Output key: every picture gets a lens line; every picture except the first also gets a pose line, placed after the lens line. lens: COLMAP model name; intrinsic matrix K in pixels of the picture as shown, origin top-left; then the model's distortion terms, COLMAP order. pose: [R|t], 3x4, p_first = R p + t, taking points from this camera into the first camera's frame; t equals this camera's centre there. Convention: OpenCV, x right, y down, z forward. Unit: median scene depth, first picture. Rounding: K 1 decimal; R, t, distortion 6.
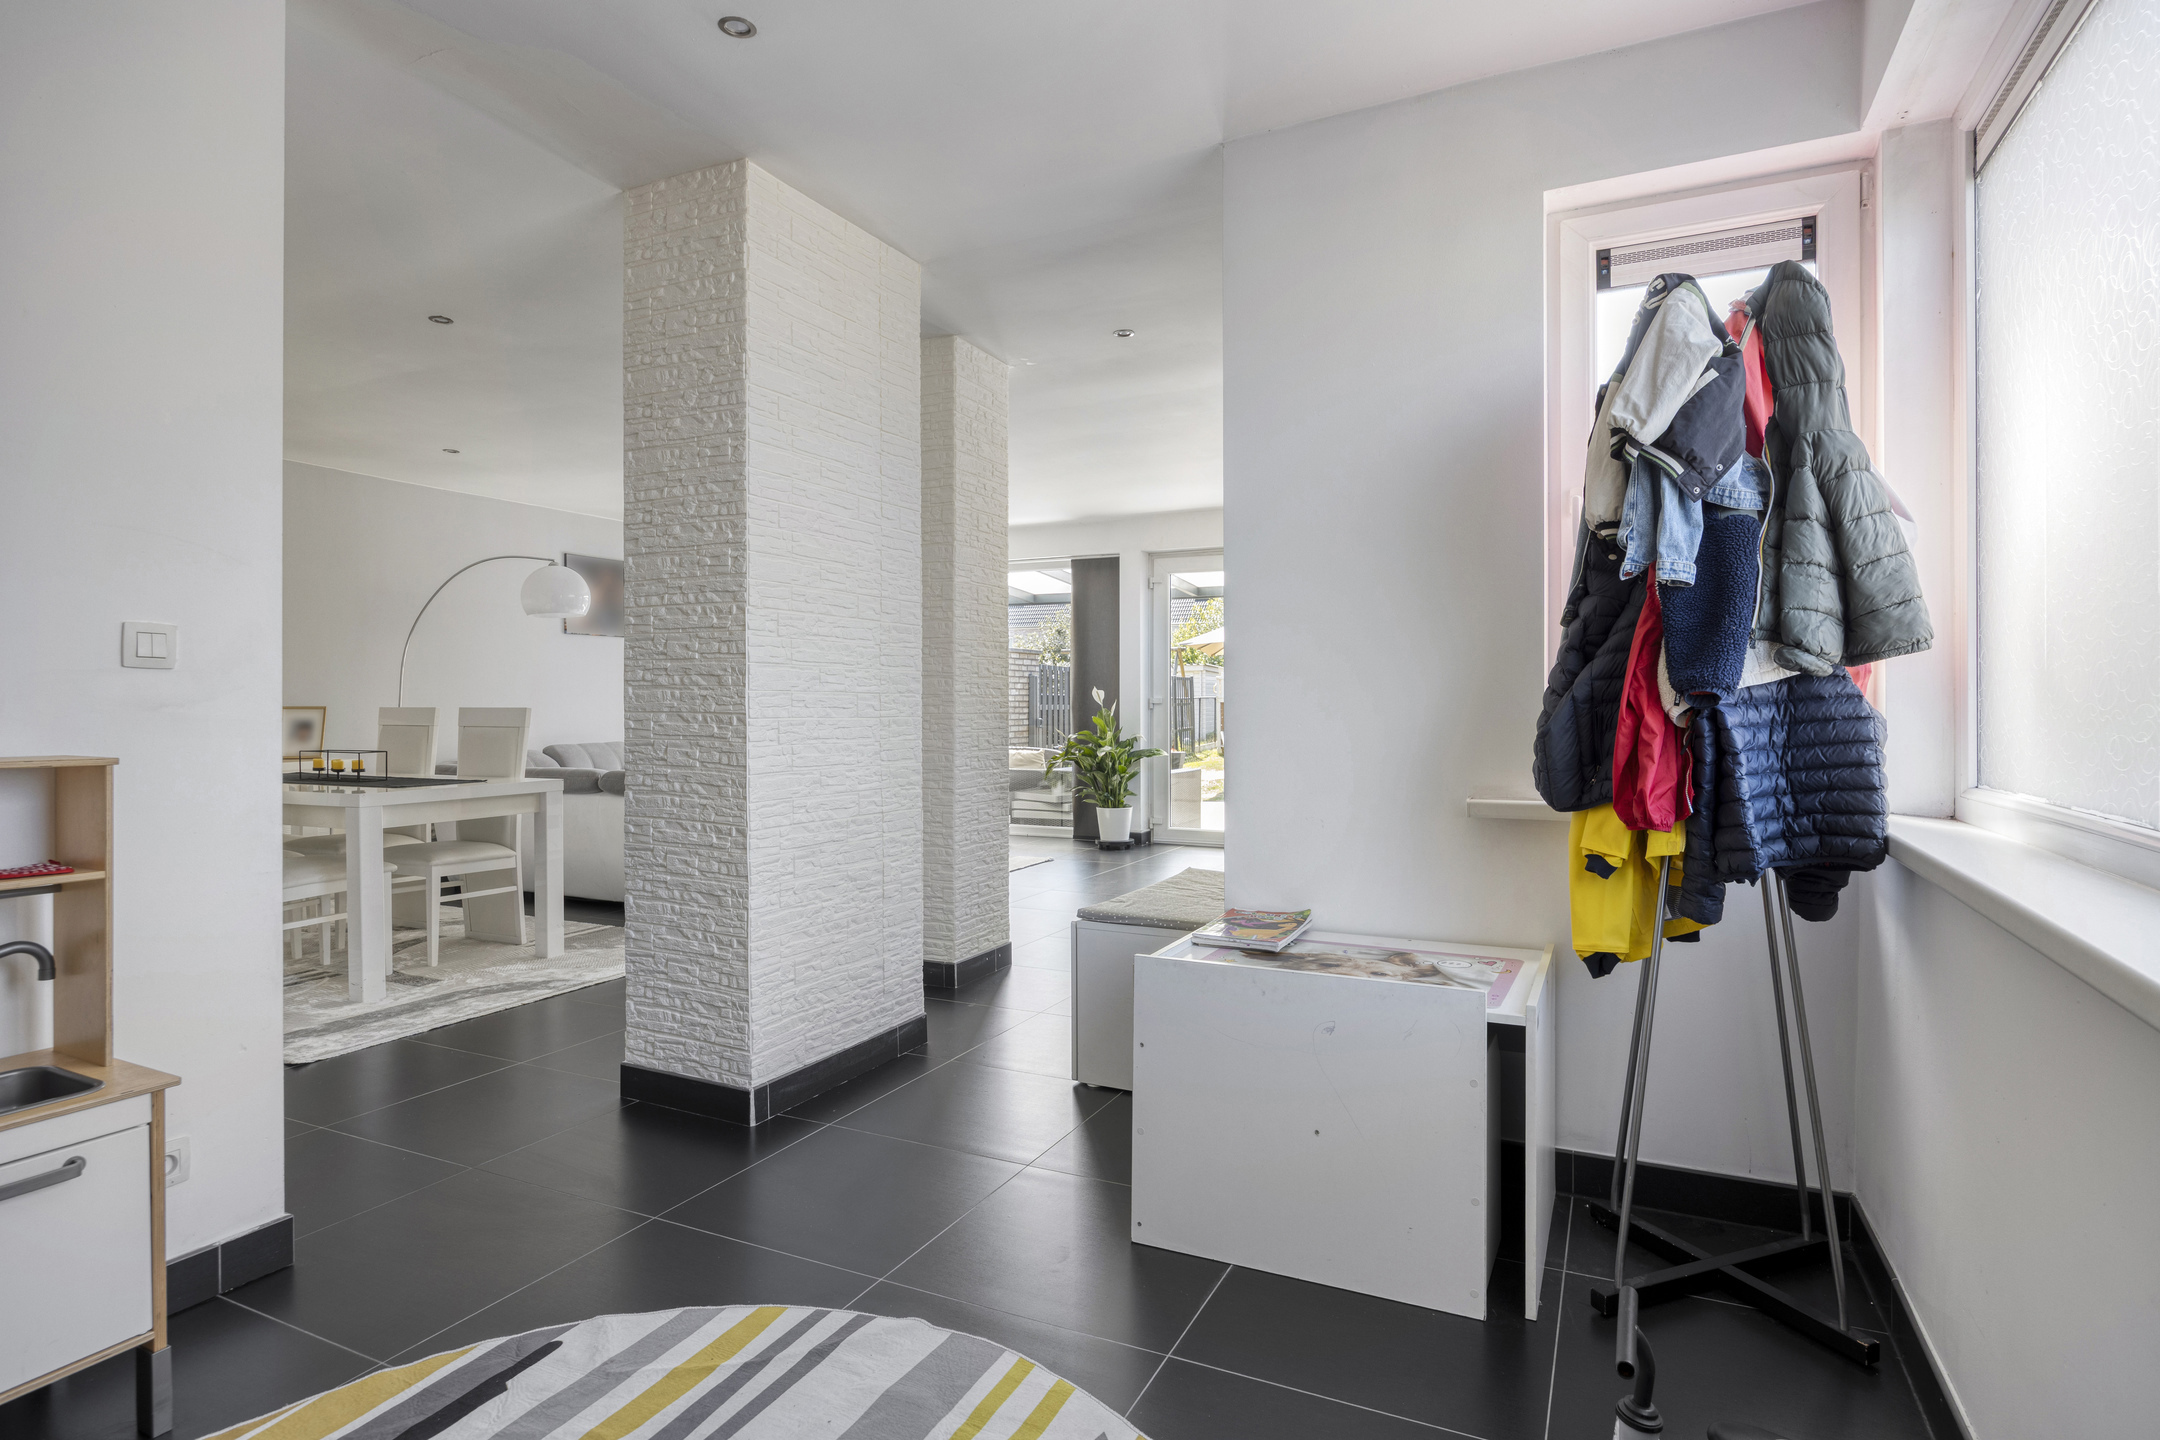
lens RADIAL K [[1087.1, 0, 1099.2], [0, 1087.1, 713.8], [0, 0, 1]] dist [-0.020382, -0.000930]
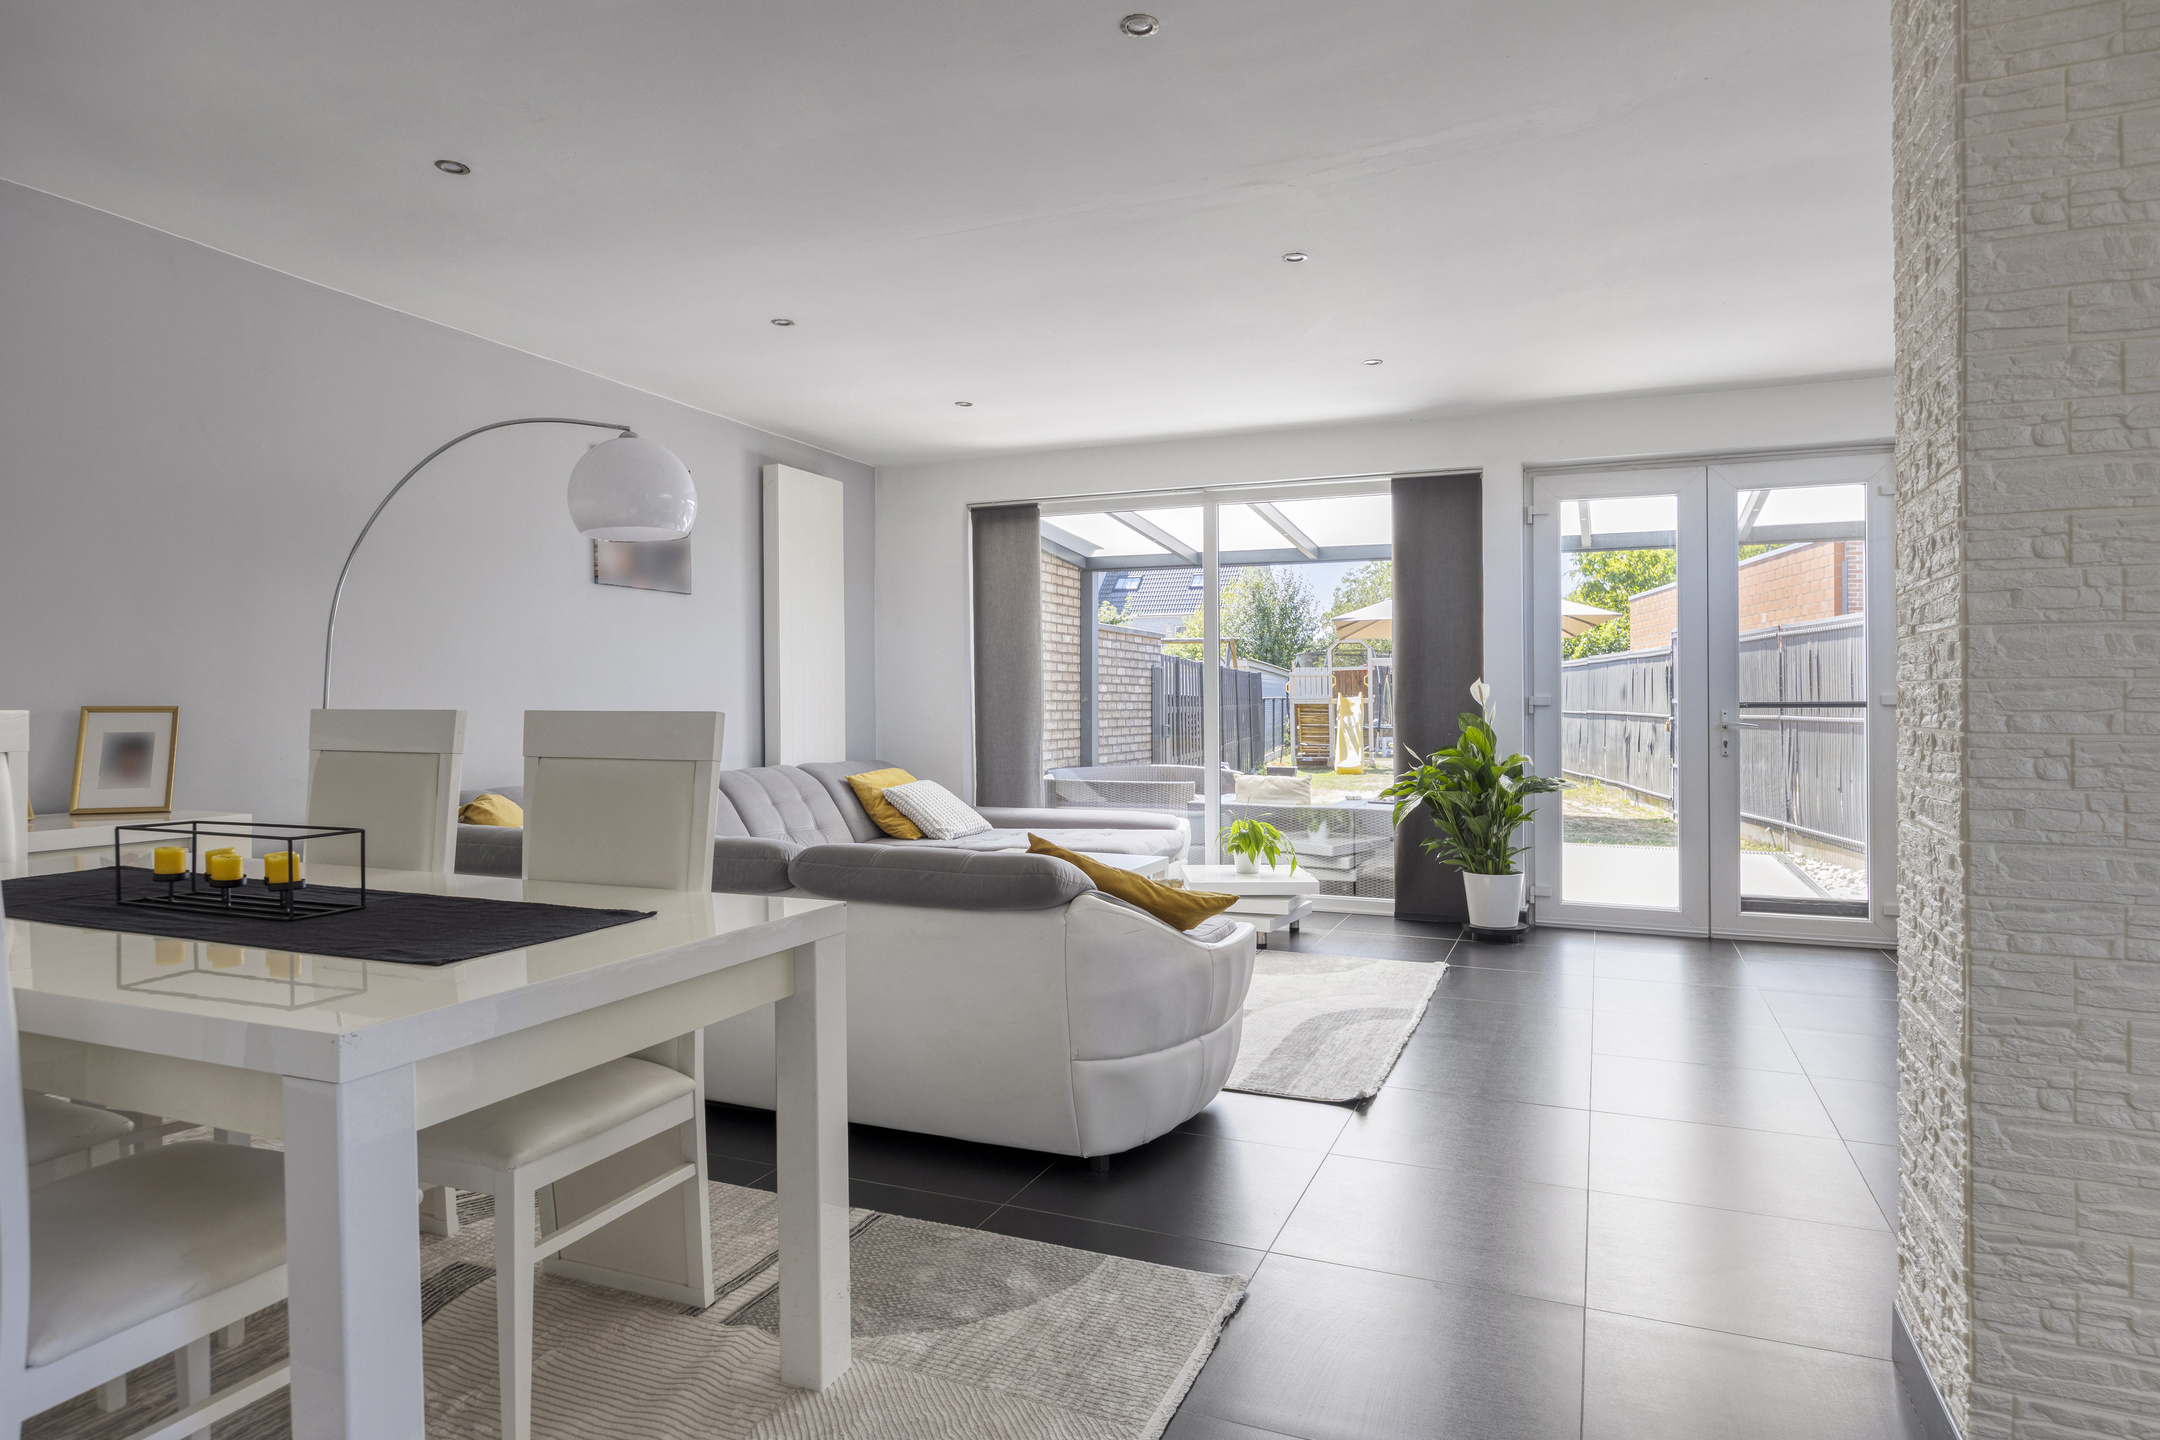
lens RADIAL K [[1161.0, 0, 1076.8], [0, 1161.0, 718.4], [0, 0, 1]] dist [-0.011593, -0.009639]
pose [[0.998792, 0.002011, 0.049101, -0.261485], [-0.002045, 0.999998, 0.000635, -0.002114], [-0.049099, -0.000735, 0.998794, 0.355760]]
